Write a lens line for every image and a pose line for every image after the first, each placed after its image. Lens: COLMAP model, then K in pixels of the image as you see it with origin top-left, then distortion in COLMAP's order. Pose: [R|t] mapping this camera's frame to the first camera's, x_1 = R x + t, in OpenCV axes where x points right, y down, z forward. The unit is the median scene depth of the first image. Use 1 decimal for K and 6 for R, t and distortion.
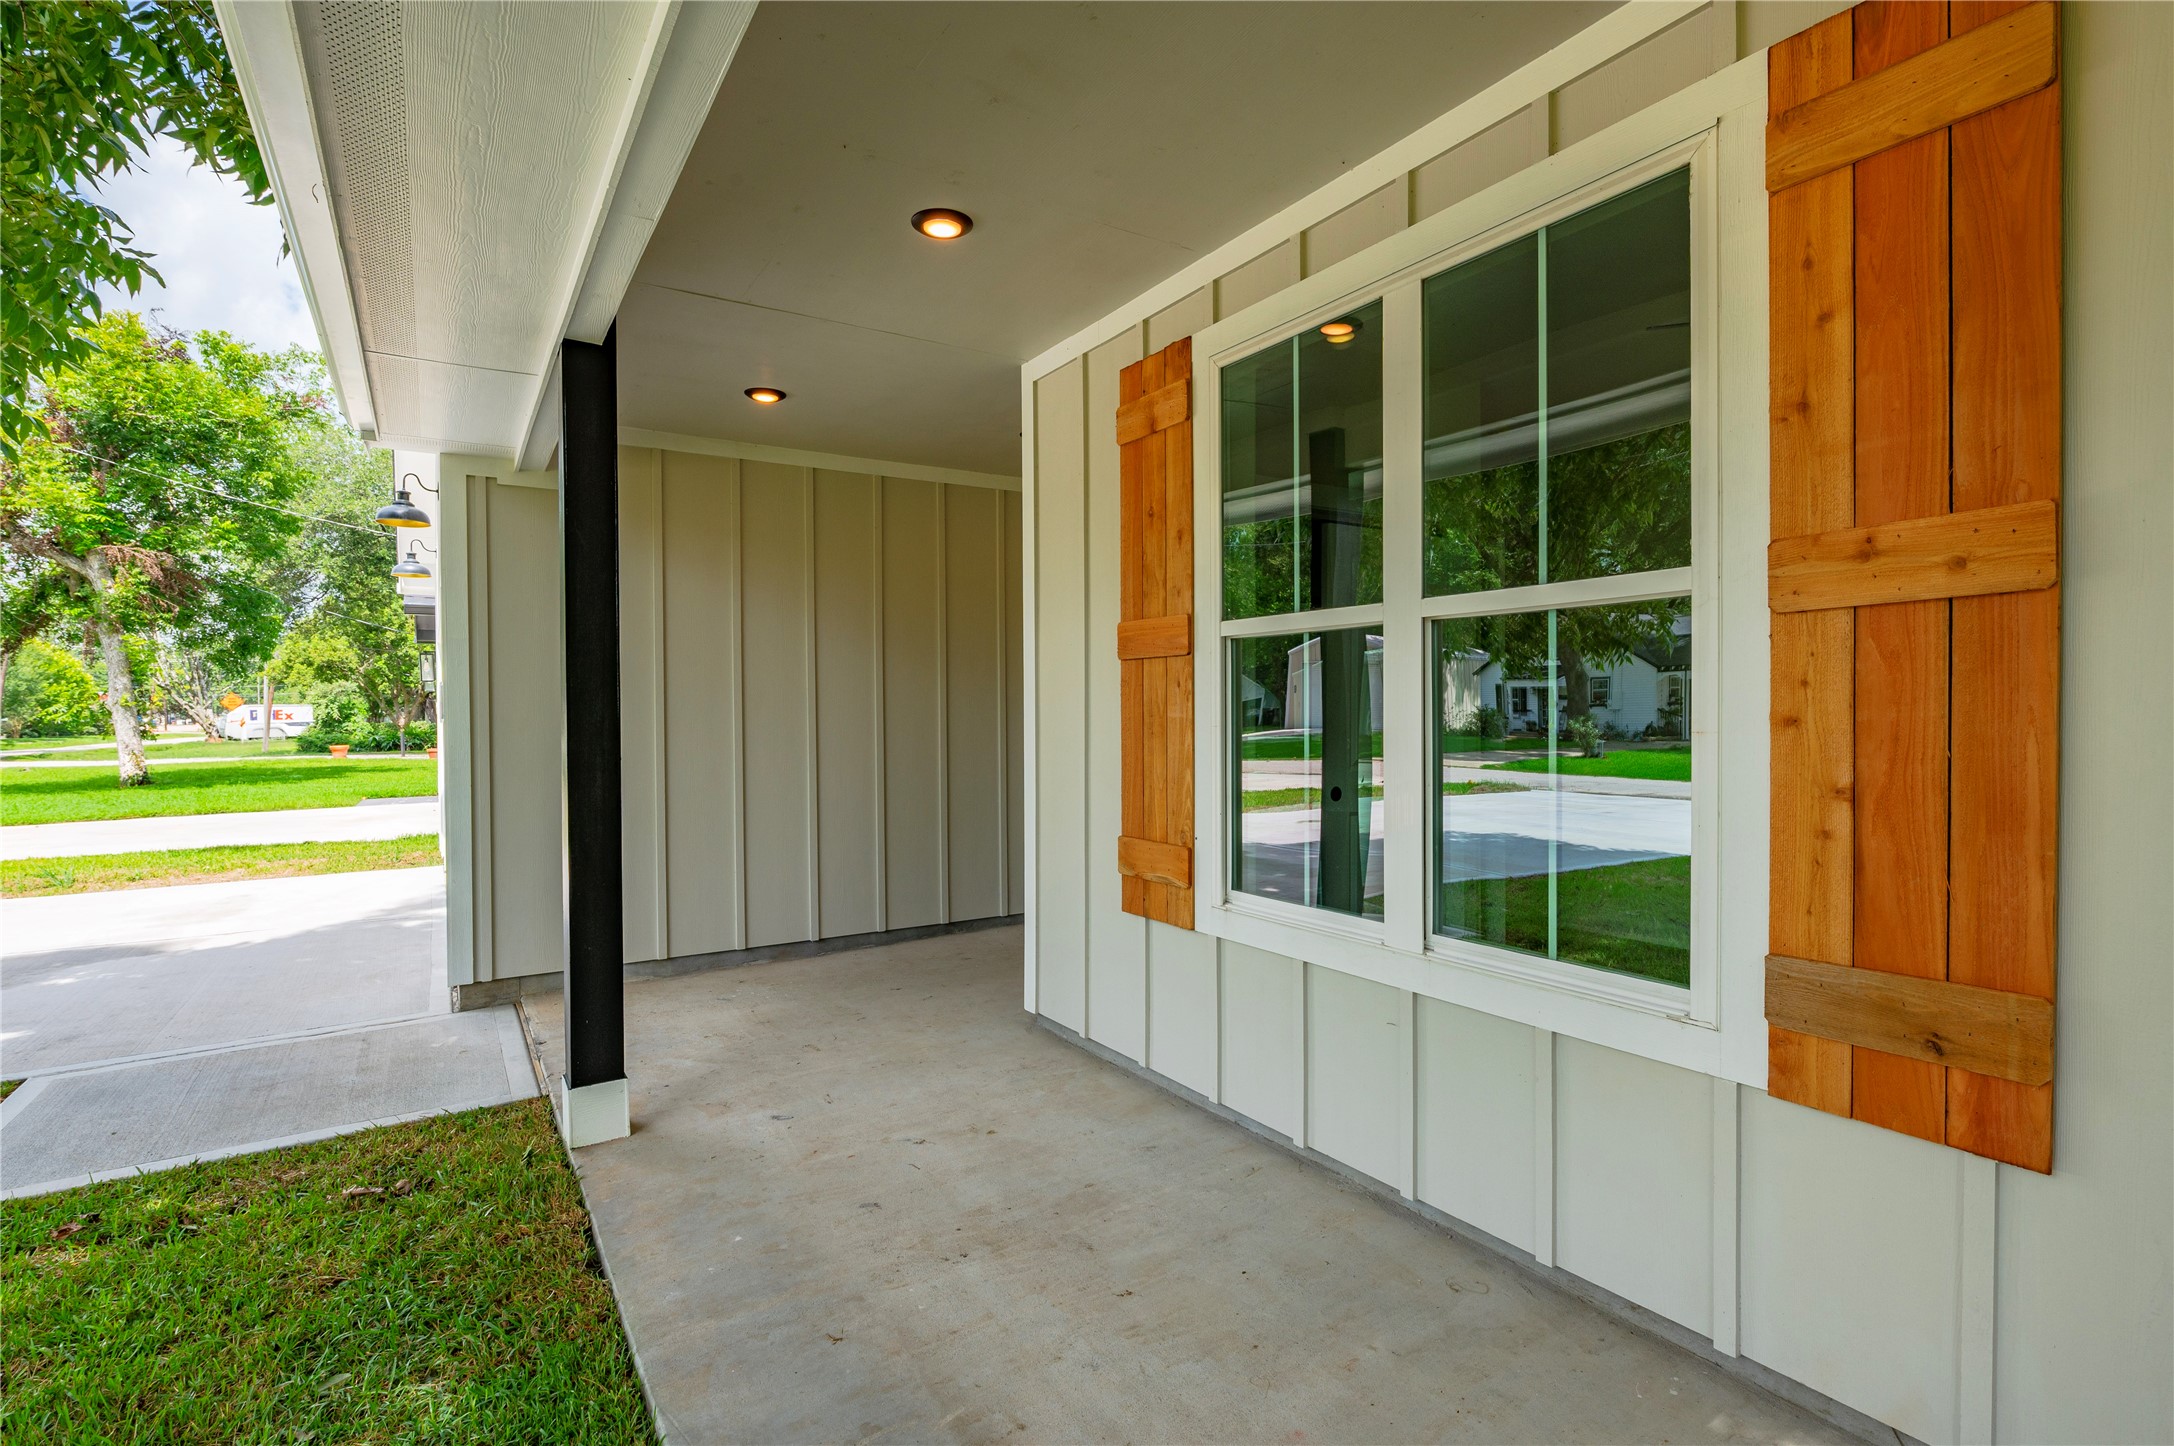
lens RADIAL K [[1036.4, 0, 1113.9], [0, 1036.4, 730.7], [0, 0, 1]] dist [-0.005508, -0.000528]
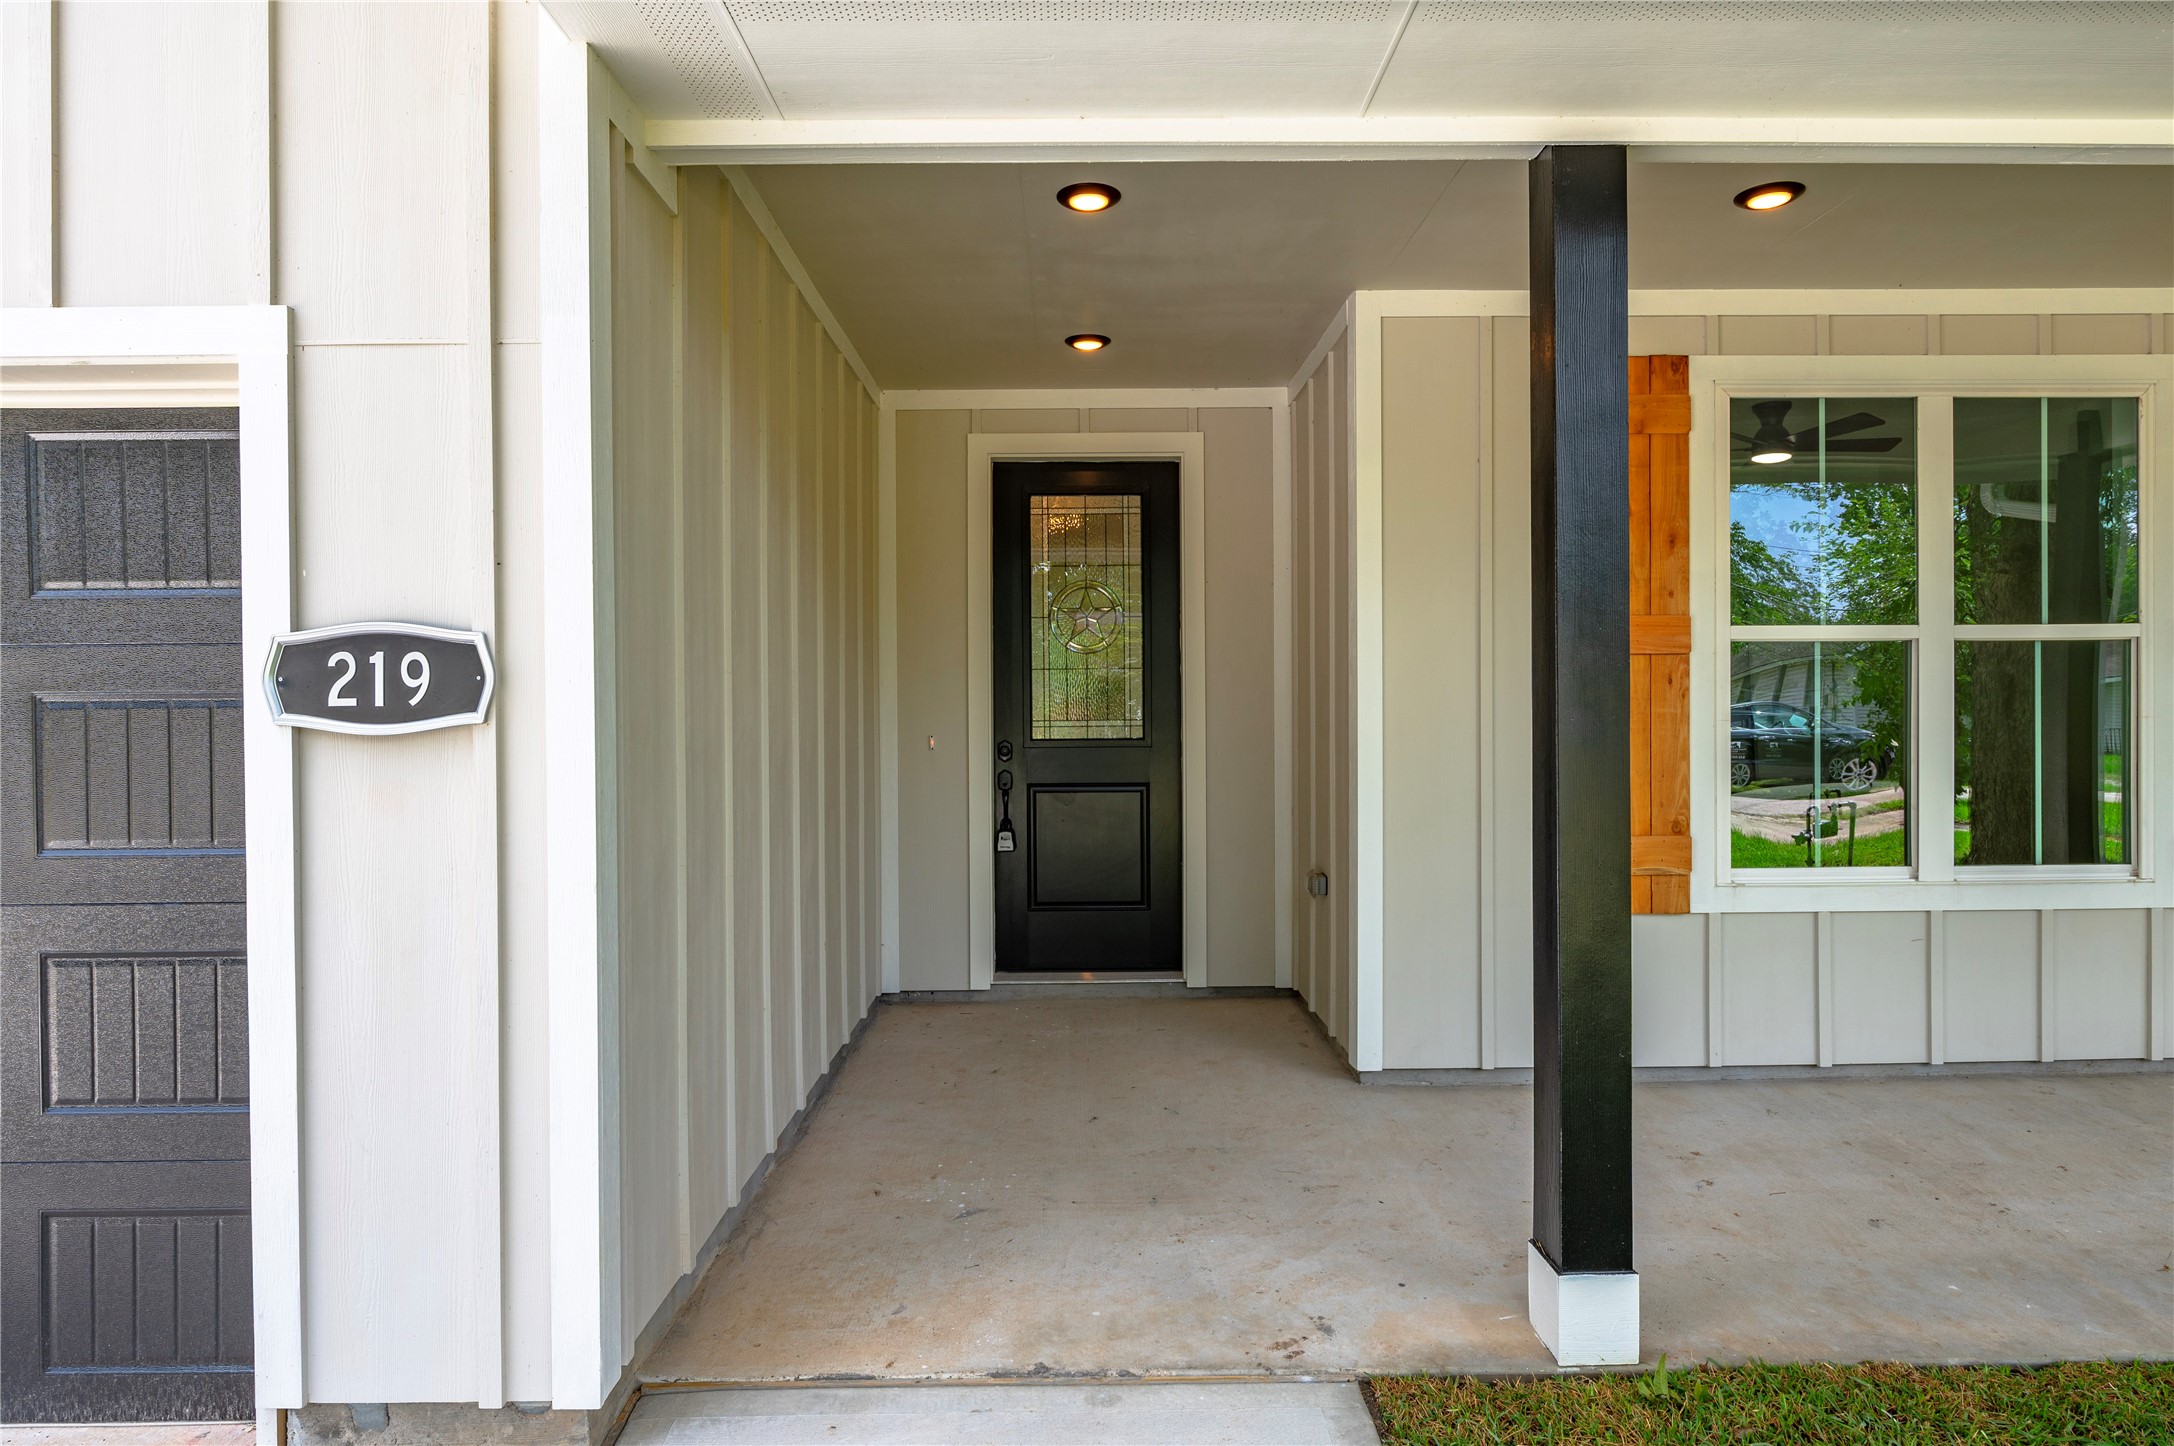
lens RADIAL K [[1258.9, 0, 1092.4], [0, 1258.9, 710.8], [0, 0, 1]] dist [-0.007349, 0.000434]
pose [[0.541479, -0.005883, 0.840694, -1.416951], [0.020493, 0.999771, -0.006203, -0.020212], [-0.840465, 0.020587, 0.541475, 0.859198]]
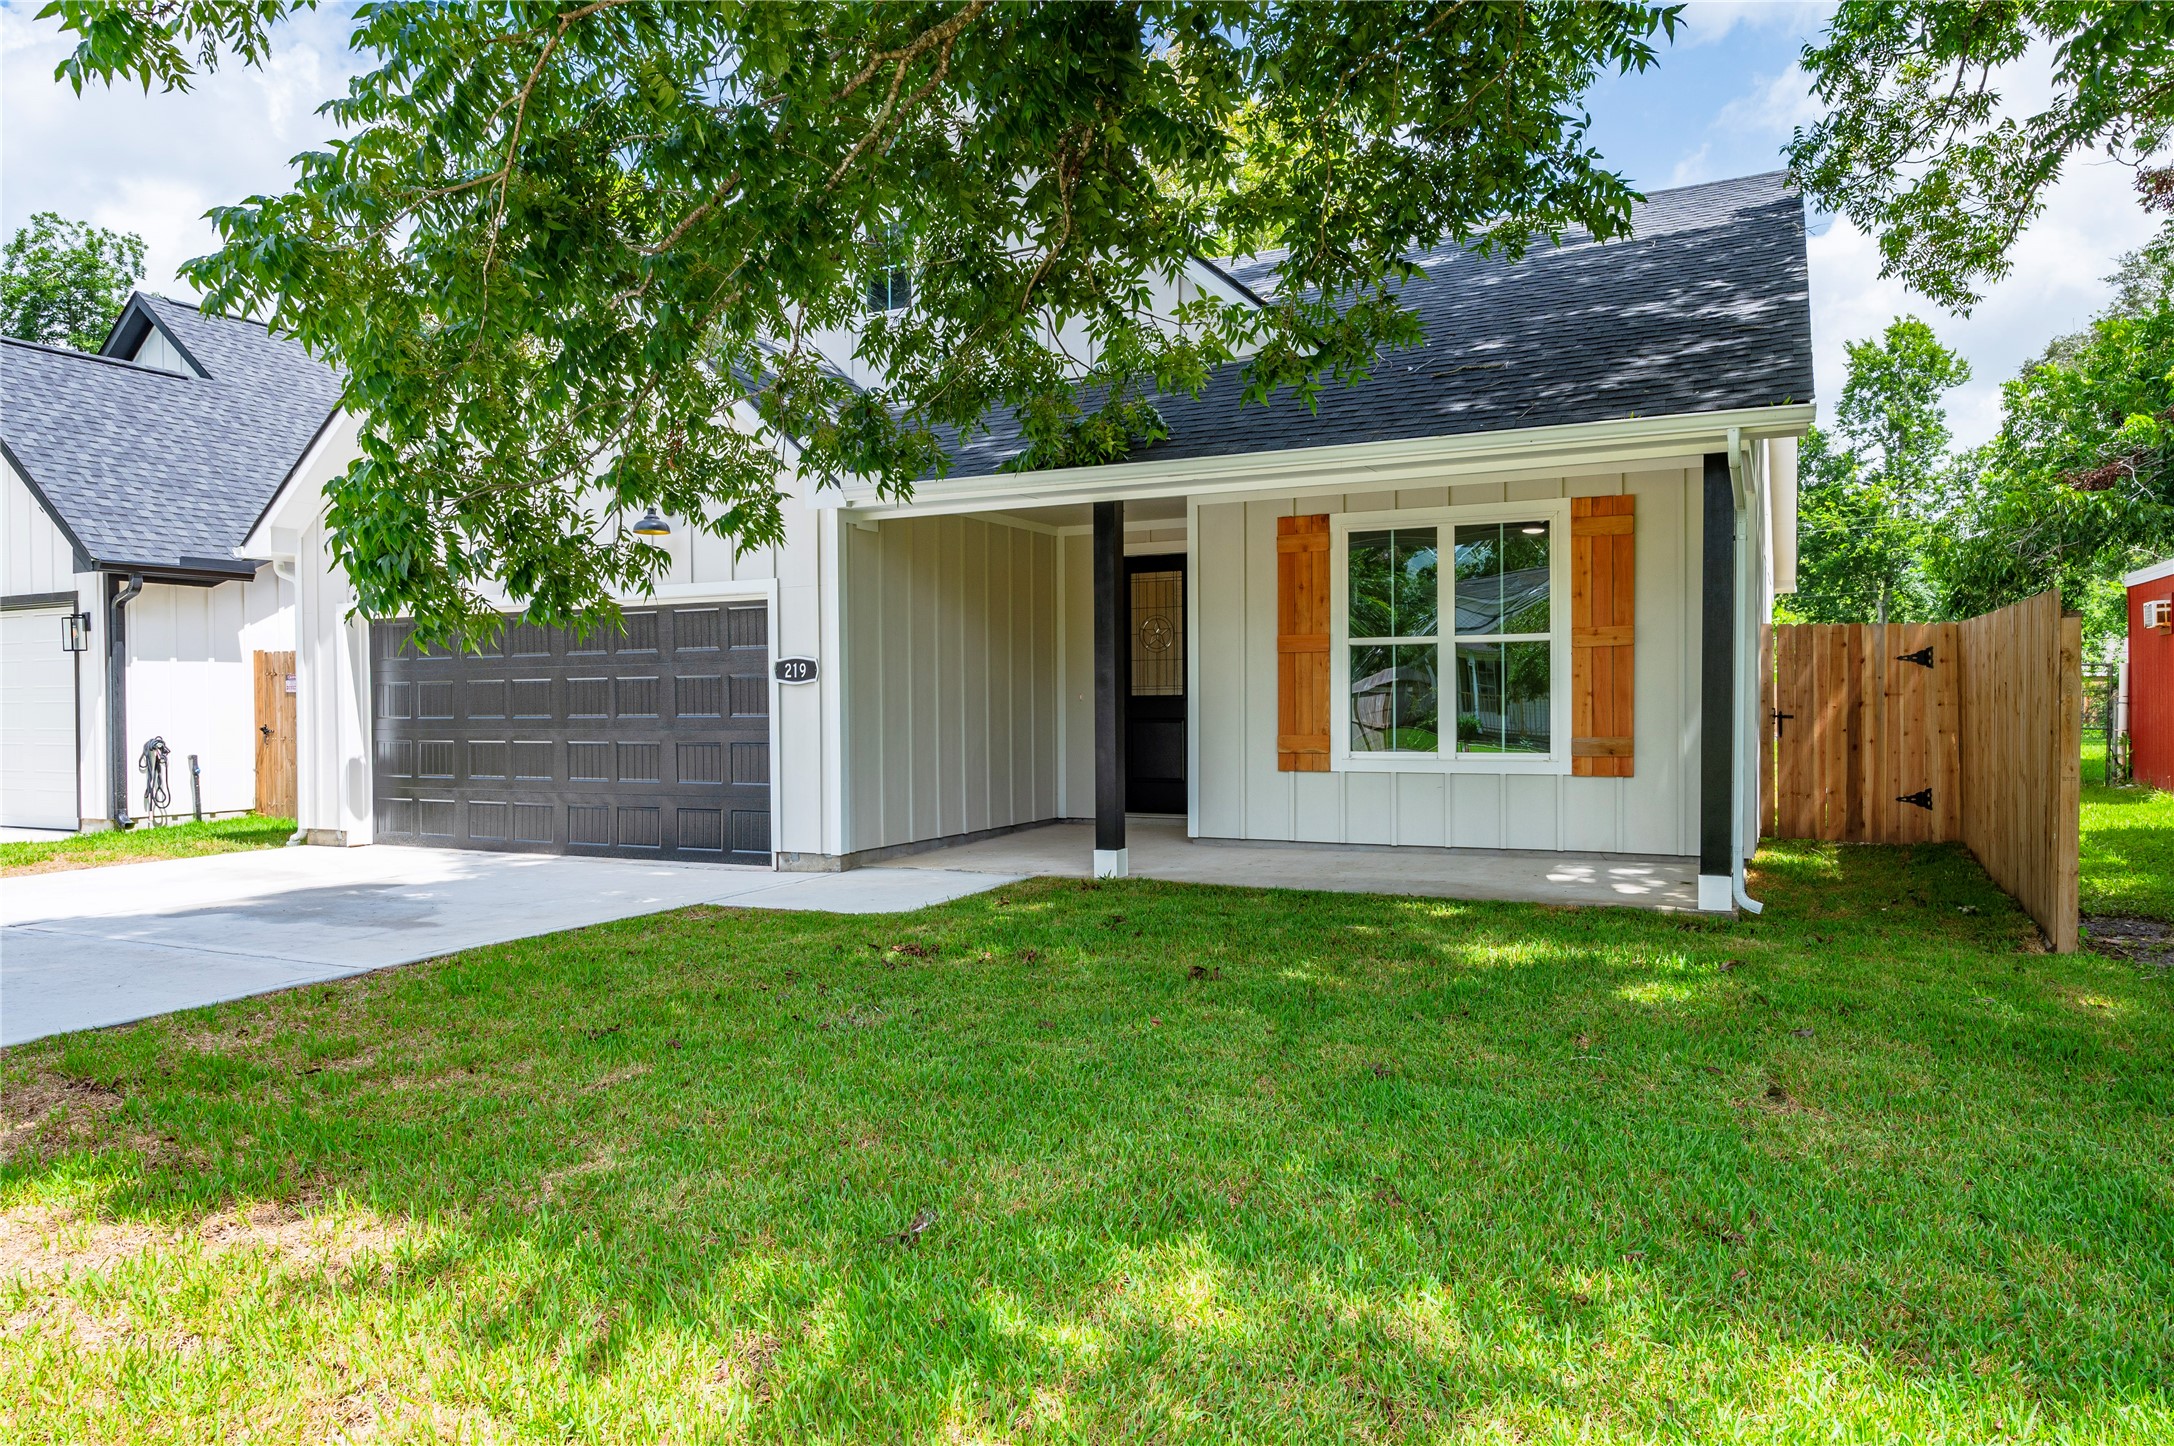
lens RADIAL K [[1408.1, 0, 1093.0], [0, 1408.1, 732.1], [0, 0, 1]] dist [-0.028951, -0.000369]
pose [[0.859144, -0.020785, 0.511312, -2.093670], [0.017470, 0.999784, 0.011287, 0.064921], [-0.511436, -0.000764, 0.859321, -1.503984]]
